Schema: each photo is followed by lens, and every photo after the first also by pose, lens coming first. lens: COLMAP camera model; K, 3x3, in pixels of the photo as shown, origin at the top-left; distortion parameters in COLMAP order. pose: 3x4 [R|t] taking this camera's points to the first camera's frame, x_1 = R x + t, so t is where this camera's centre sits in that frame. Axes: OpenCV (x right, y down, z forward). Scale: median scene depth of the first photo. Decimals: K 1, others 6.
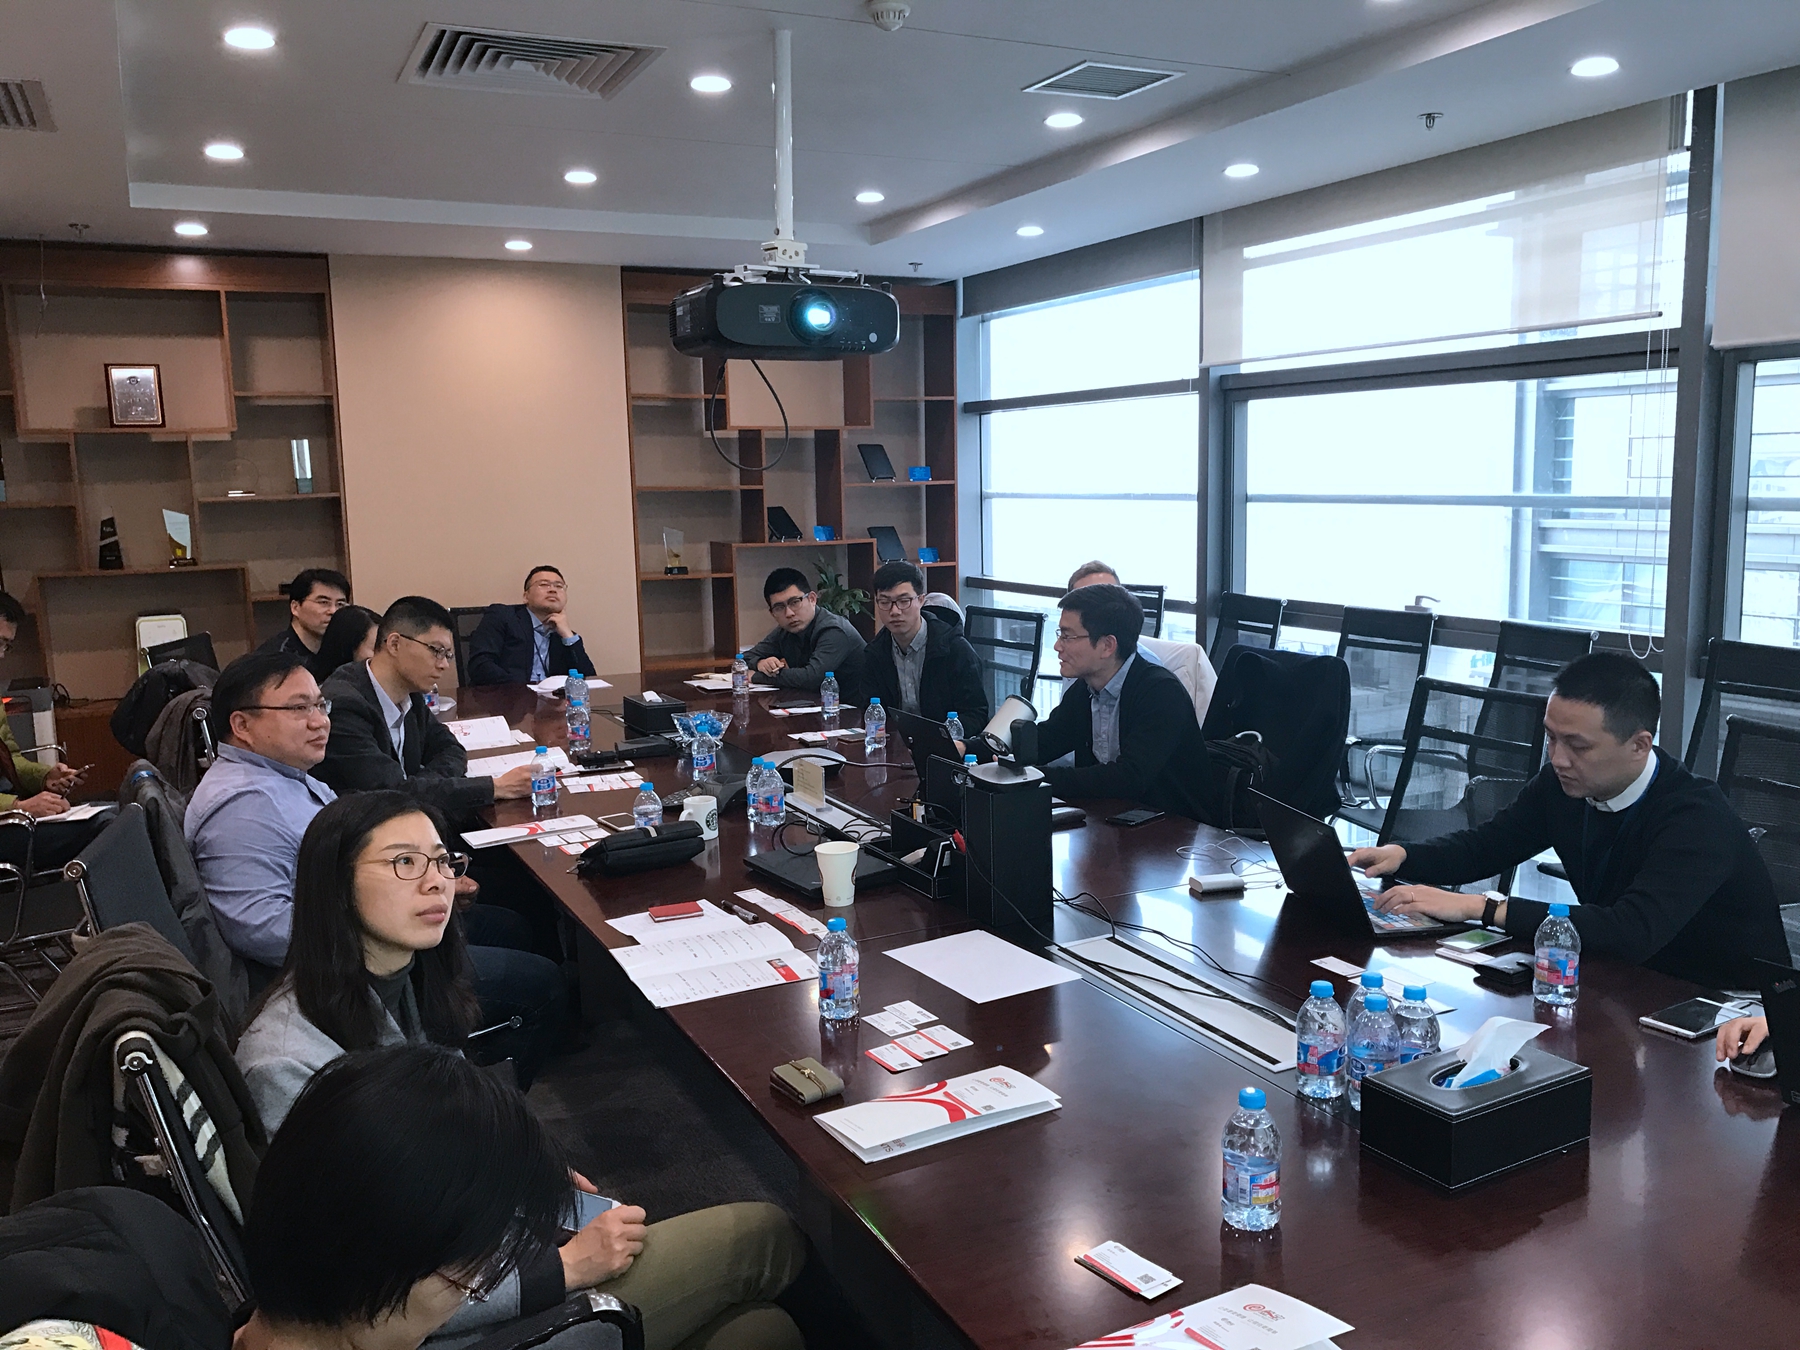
lens RADIAL K [[1450.3, 0, 913.6], [0, 1450.3, 677.5], [0, 0, 1]] dist [0.003467, -0.013005]
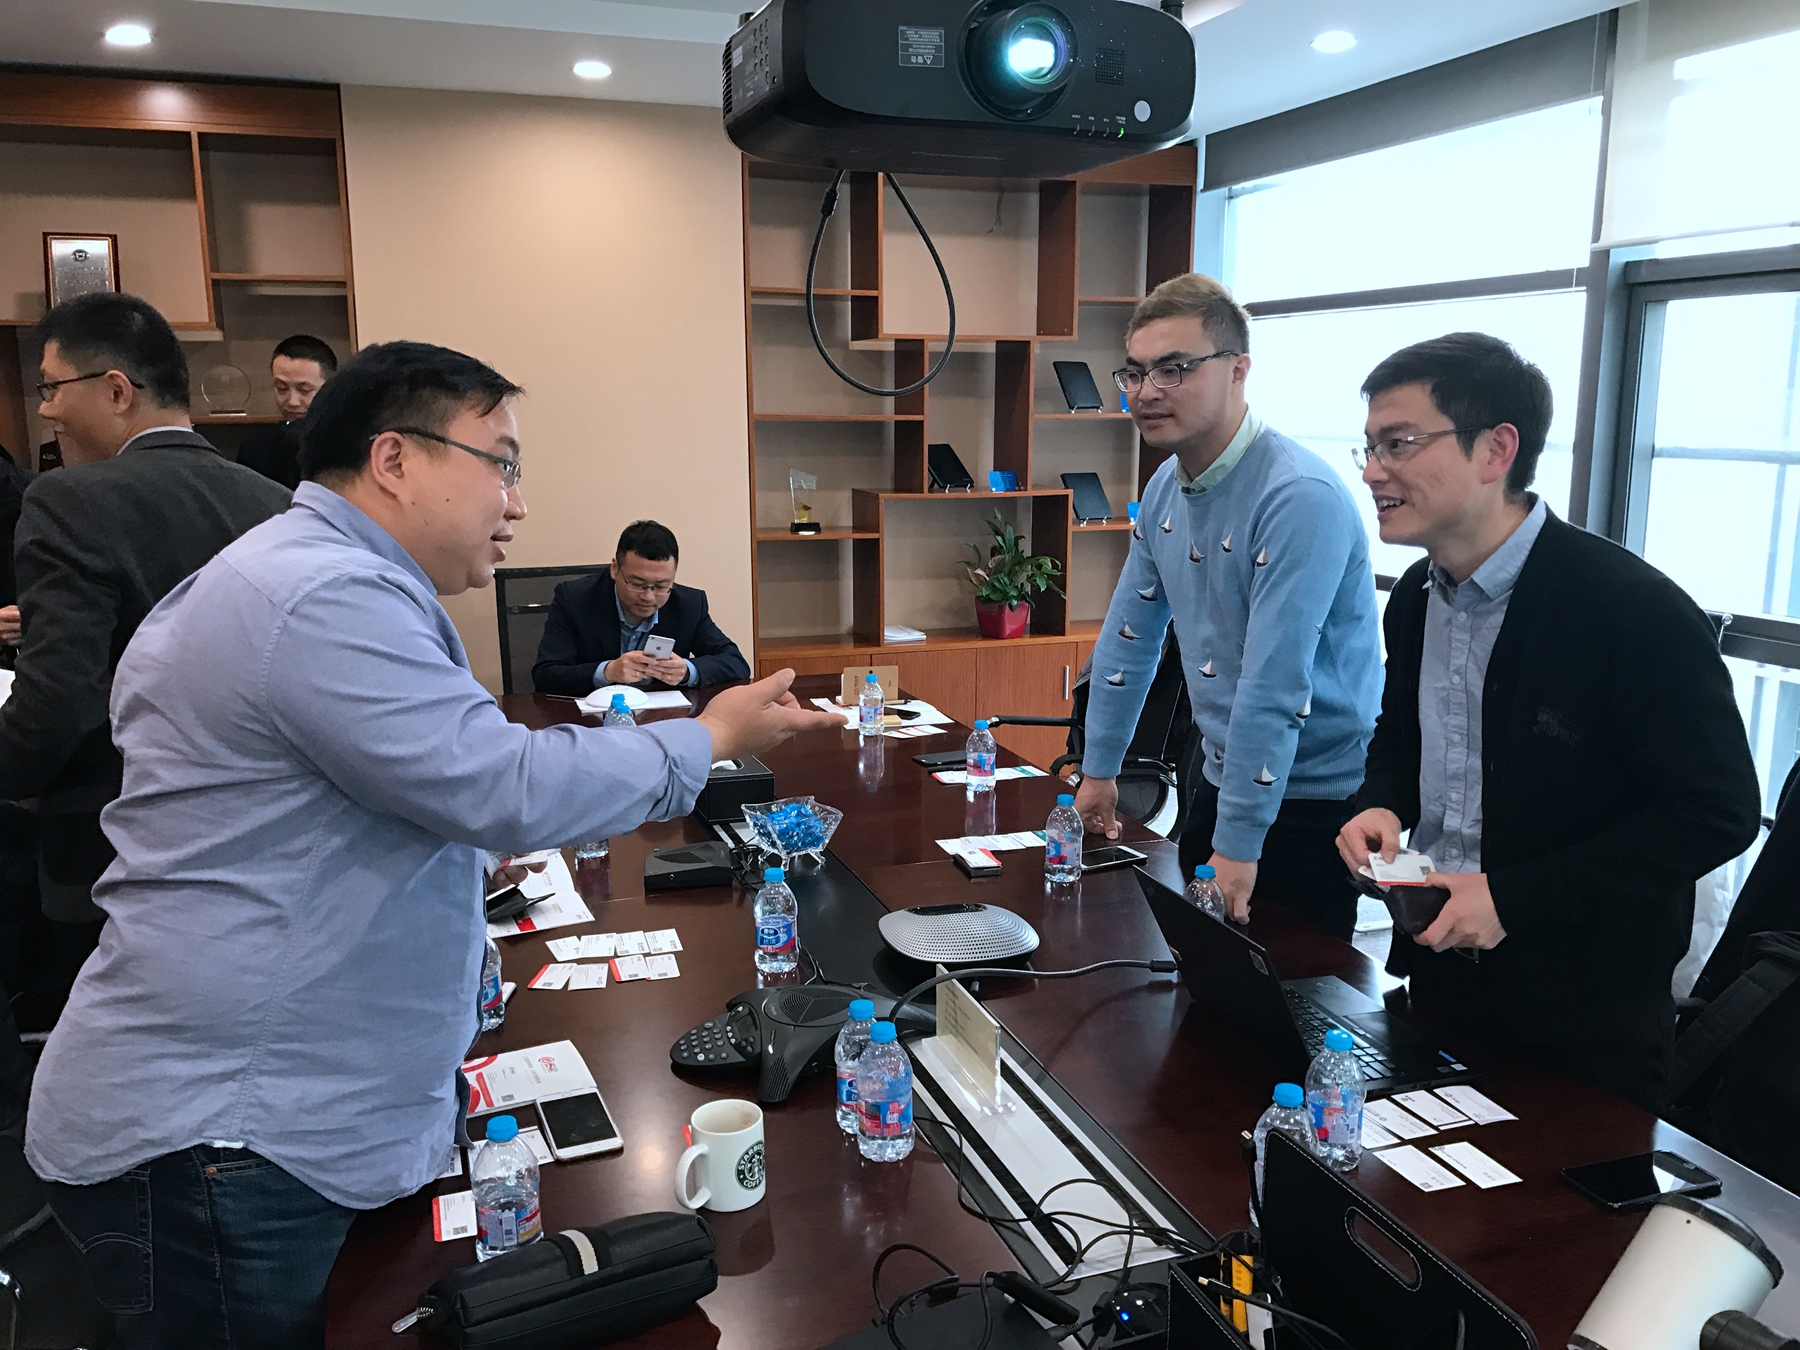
lens RADIAL K [[1450.3, 0, 886.0], [0, 1450.3, 678.6], [0, 0, 1]] dist [0.003467, -0.013005]
pose [[0.990376, 0.045014, -0.130876, -0.020388], [-0.038308, 0.997843, 0.053314, -0.037995], [0.132993, -0.047788, 0.989964, 0.263655]]
